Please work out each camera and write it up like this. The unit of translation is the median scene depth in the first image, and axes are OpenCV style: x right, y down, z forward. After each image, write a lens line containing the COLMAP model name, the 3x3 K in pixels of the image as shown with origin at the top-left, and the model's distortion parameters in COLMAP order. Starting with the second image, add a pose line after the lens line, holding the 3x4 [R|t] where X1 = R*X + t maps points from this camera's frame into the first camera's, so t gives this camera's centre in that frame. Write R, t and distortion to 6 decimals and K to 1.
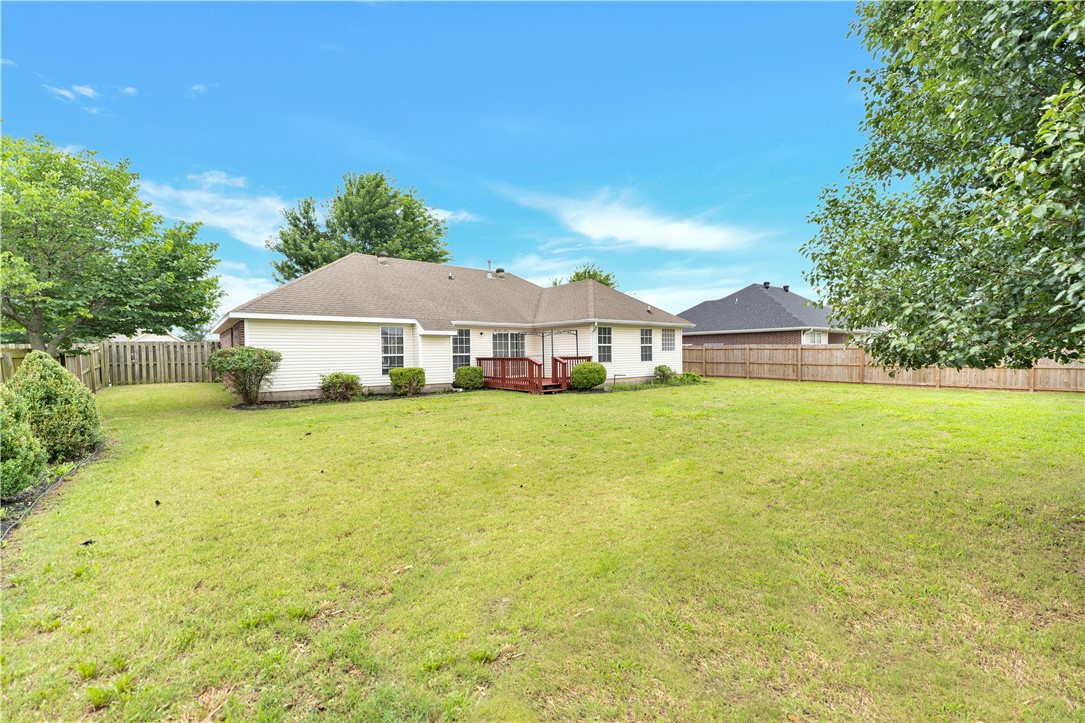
lens RADIAL K [[465.1, 0, 542.5], [0, 465.1, 361.5], [0, 0, 1]] dist [0.000040, -0.000028]
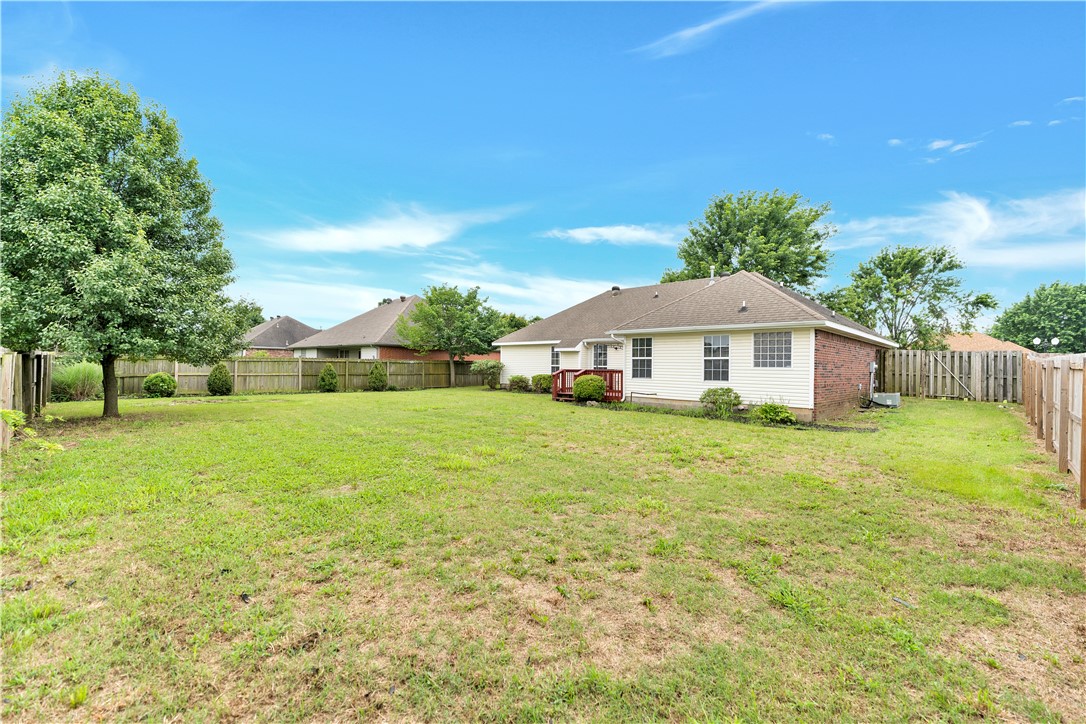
lens RADIAL K [[465.5, 0, 543.0], [0, 465.5, 362.0], [0, 0, 1]] dist [0.000040, -0.000028]
pose [[0.096168, 0.005645, -0.995349, 0.980709], [-0.034612, 0.999398, 0.002324, -0.023747], [0.994763, 0.034227, 0.096305, 0.722954]]
